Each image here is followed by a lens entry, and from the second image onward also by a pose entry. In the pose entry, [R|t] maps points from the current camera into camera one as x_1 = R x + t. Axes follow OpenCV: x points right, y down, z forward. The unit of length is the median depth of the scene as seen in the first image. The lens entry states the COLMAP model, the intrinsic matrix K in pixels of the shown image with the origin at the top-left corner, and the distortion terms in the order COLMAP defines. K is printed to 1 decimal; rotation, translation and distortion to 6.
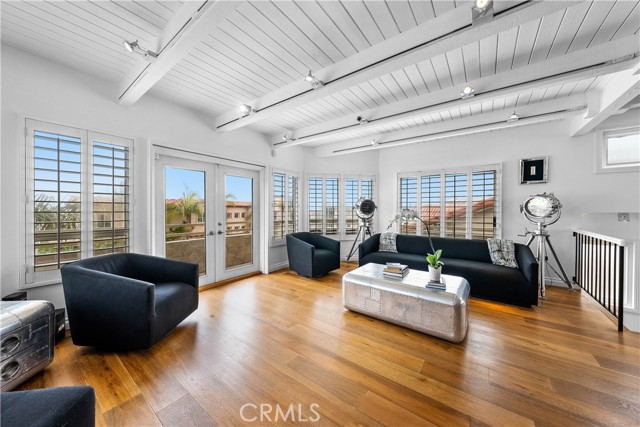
lens RADIAL K [[223.0, 0, 319.8], [0, 223.0, 212.3], [0, 0, 1]] dist [-0.001348, 0.000025]
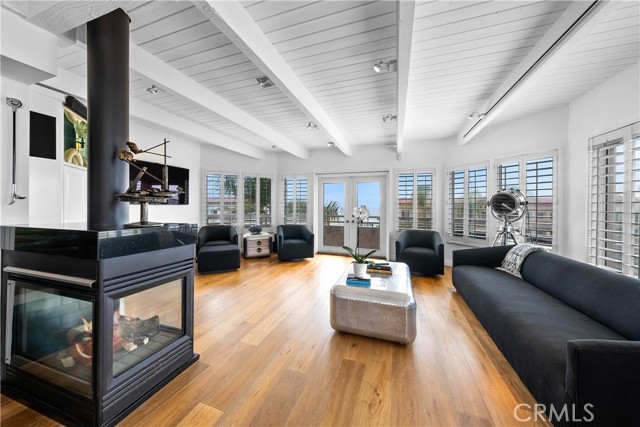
lens RADIAL K [[222.9, 0, 318.8], [0, 222.9, 206.7], [0, 0, 1]] dist [0.000277, 0.000025]
pose [[0.298466, 0.004832, -0.954408, 0.842722], [-0.020620, 0.999786, -0.001387, -0.002739], [0.954197, 0.020094, 0.298502, 0.311470]]
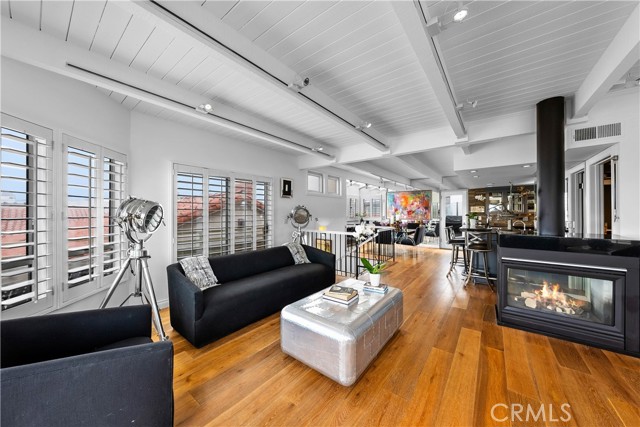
lens RADIAL K [[223.0, 0, 319.8], [0, 223.0, 212.3], [0, 0, 1]] dist [-0.001348, 0.000025]
pose [[0.020237, -0.000486, 0.999795, -0.352929], [0.015797, 0.999875, 0.000166, -0.037000], [-0.999670, 0.015791, 0.020242, 0.740592]]
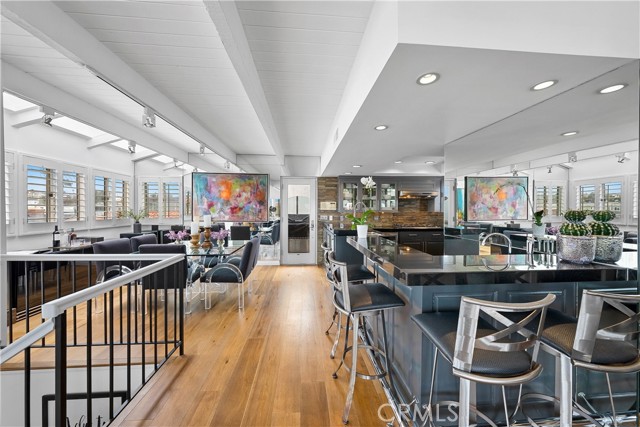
lens RADIAL K [[219.2, 0, 319.8], [0, 219.2, 211.2], [0, 0, 1]] dist [-0.001641, 0.000002]
pose [[-0.656429, -0.010590, 0.754313, 0.613235], [0.005092, 0.999816, 0.018467, -0.032734], [-0.754371, 0.015963, -0.656255, 0.347467]]
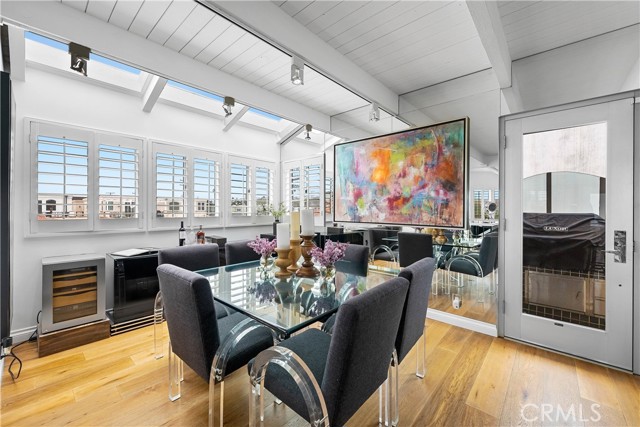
lens RADIAL K [[260.0, 0, 320.8], [0, 260.0, 210.1], [0, 0, 1]] dist [-0.000871, -0.000118]
pose [[0.085551, -0.007030, 0.996309, 1.109613], [0.013249, 0.999895, 0.005918, -0.002847], [-0.996246, 0.012694, 0.085635, 0.031003]]
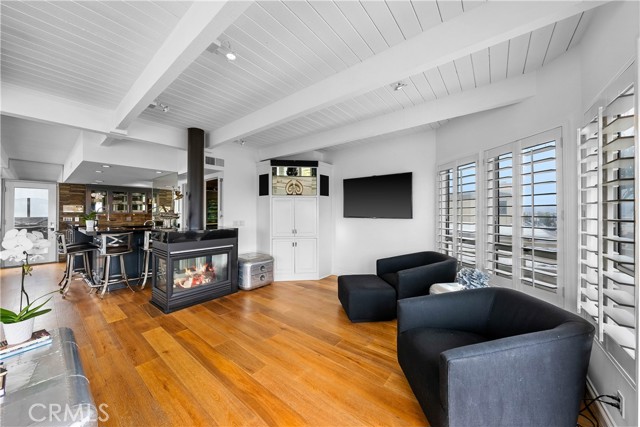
lens RADIAL K [[223.0, 0, 319.8], [0, 223.0, 212.3], [0, 0, 1]] dist [-0.001348, 0.000025]
pose [[-0.999457, -0.001750, 0.032898, -0.203978], [-0.001323, 0.999915, 0.012996, -0.039086], [-0.032918, 0.012946, -0.999374, 0.945081]]
